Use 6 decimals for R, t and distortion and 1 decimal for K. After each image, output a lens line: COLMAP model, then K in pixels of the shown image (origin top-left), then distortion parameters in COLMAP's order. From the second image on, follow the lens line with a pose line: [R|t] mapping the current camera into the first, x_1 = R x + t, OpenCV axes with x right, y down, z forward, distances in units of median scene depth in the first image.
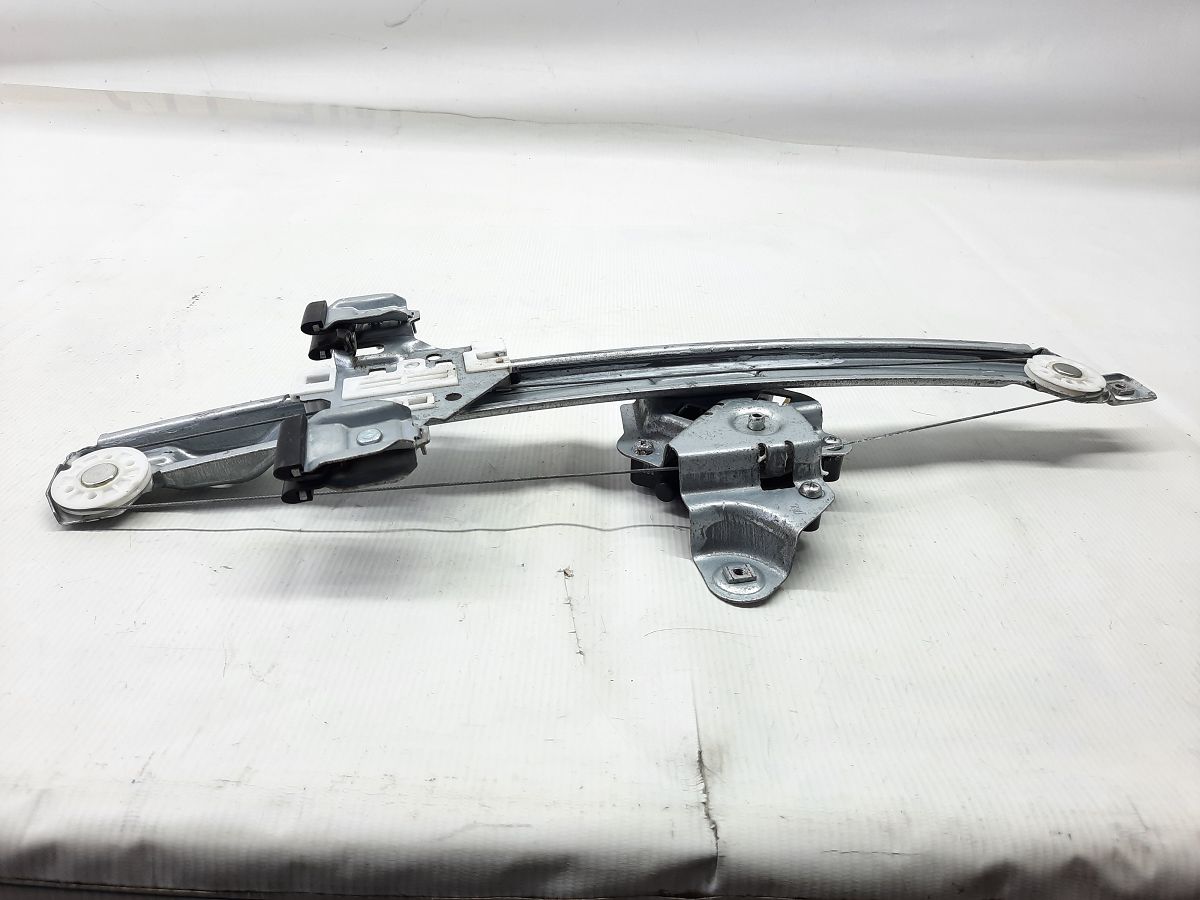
lens RADIAL K [[863.4, 0, 600.0], [0, 863.4, 450.0], [0, 0, 1]] dist [-0.008573, -0.004746]
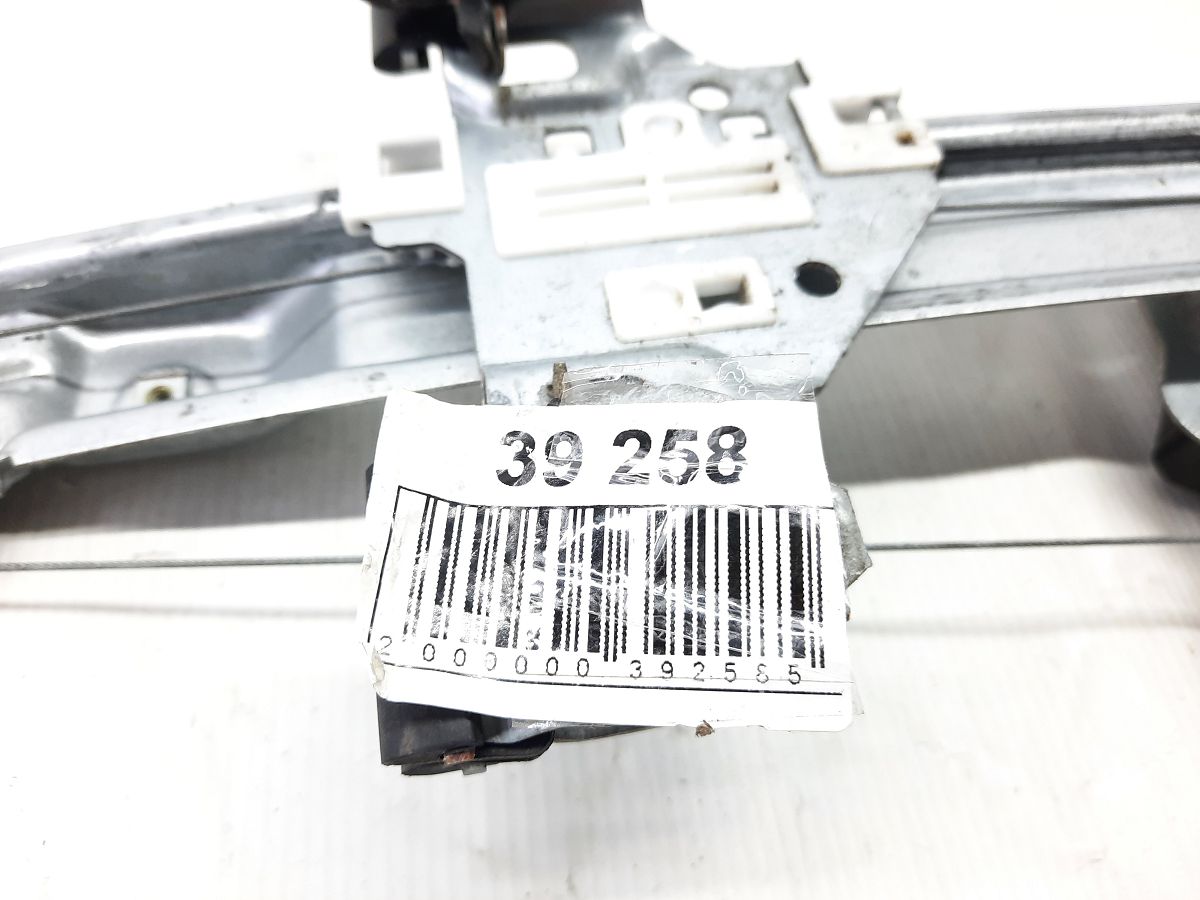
lens RADIAL K [[863.4, 0, 600.0], [0, 863.4, 450.0], [0, 0, 1]] dist [-0.008573, -0.004746]
pose [[0.996848, 0.073224, 0.030526, -0.270545], [-0.078996, 0.880817, 0.466821, -0.161479], [0.007294, -0.467761, 0.883825, 0.674327]]
